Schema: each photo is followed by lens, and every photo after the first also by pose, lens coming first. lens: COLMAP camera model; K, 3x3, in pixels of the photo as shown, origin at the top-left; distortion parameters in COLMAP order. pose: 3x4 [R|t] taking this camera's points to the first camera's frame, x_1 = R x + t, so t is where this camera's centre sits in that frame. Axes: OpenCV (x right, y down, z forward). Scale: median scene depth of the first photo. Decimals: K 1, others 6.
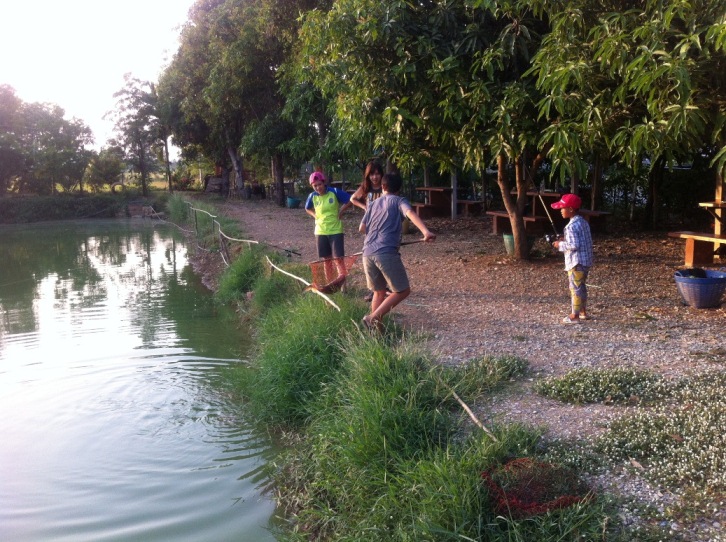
lens RADIAL K [[699.9, 0, 363.0], [0, 699.9, 271.0], [0, 0, 1]] dist [0.097930, -0.329982]
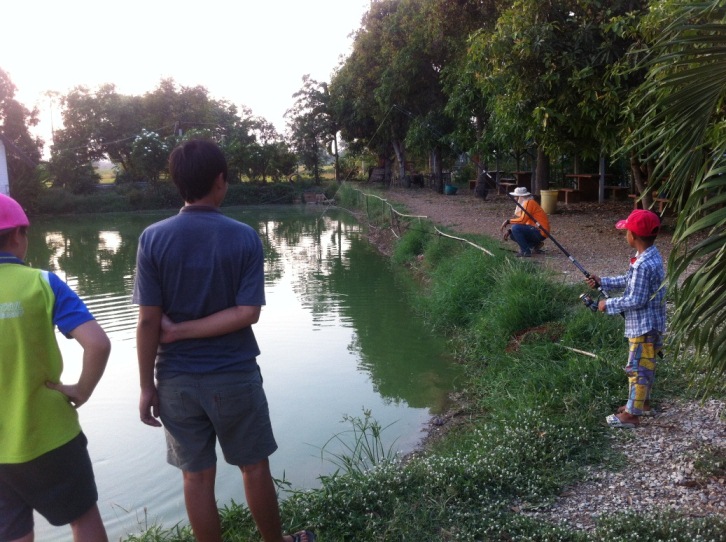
lens RADIAL K [[699.9, 0, 363.0], [0, 699.9, 271.0], [0, 0, 1]] dist [0.097930, -0.329982]
pose [[0.977301, 0.029488, -0.209792, 0.002343], [-0.027361, 0.999541, 0.013034, 0.032589], [0.210080, -0.006998, 0.977659, -0.185920]]
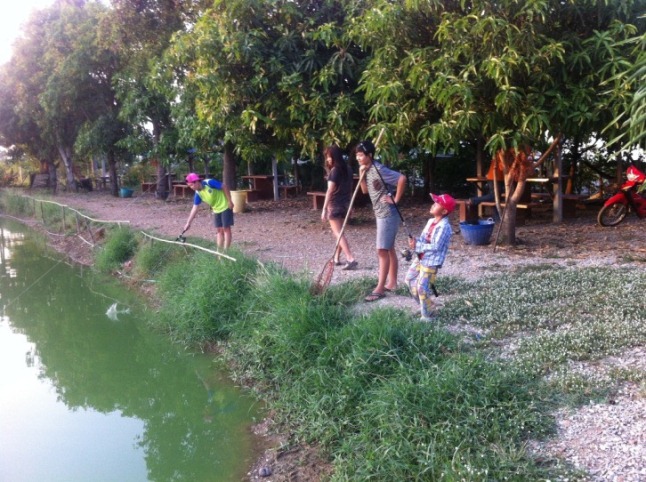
lens RADIAL K [[624.7, 0, 320.9], [0, 624.7, 248.7], [0, 0, 1]] dist [0.016280, -0.188238]
pose [[0.968914, -0.047106, 0.242873, -0.071630], [0.049692, 0.998754, -0.004531, 0.020784], [-0.242357, 0.016460, 0.970047, -0.091297]]
